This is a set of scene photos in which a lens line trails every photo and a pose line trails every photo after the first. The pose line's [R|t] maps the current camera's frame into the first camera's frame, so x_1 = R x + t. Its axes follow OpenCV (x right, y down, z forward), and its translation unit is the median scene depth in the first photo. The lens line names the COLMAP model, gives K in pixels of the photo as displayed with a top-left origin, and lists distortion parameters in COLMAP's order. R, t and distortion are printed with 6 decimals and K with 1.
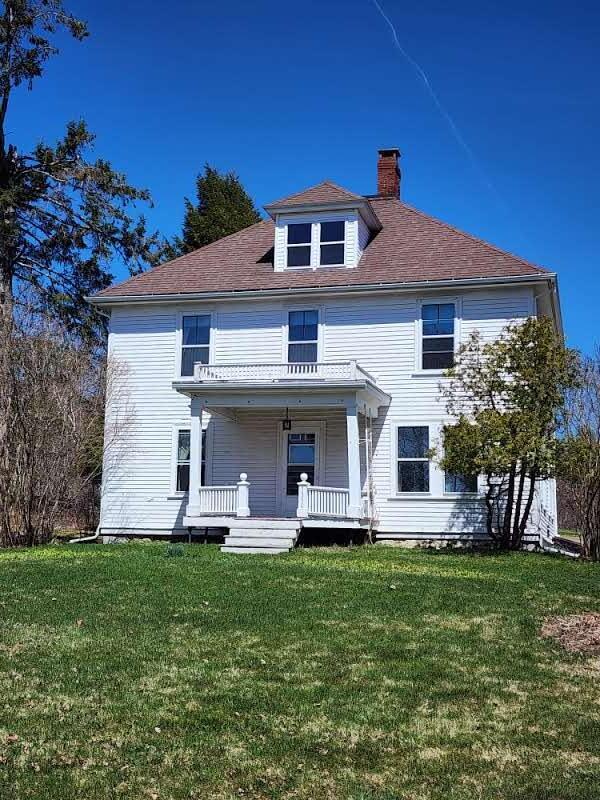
lens RADIAL K [[647.5, 0, 299.3], [0, 647.5, 406.6], [0, 0, 1]] dist [0.049786, -0.019865]
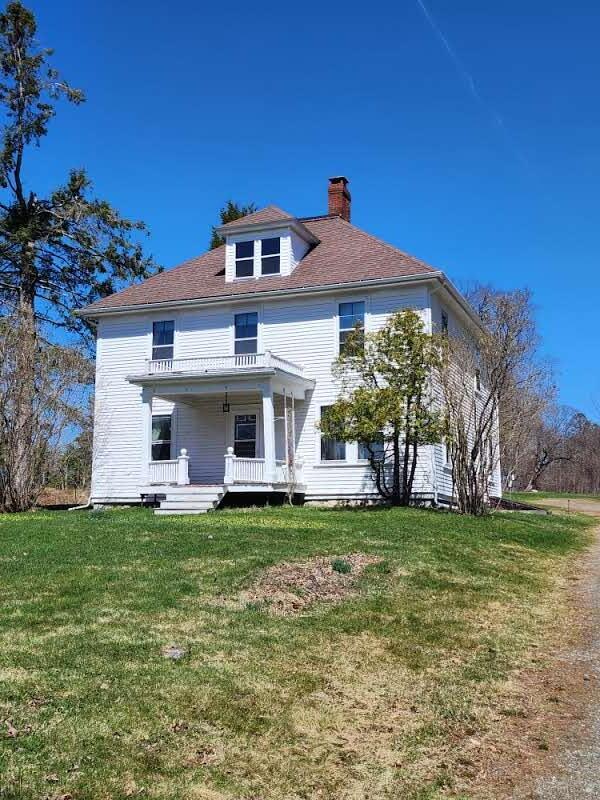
lens RADIAL K [[532.0, 0, 301.0], [0, 532.0, 394.5], [0, 0, 1]] dist [0.048204, -0.038826]
pose [[0.997746, -0.035741, -0.056801, 0.162339], [0.035461, 0.999353, -0.005923, 0.013267], [0.056976, 0.003895, 0.998368, 0.017815]]
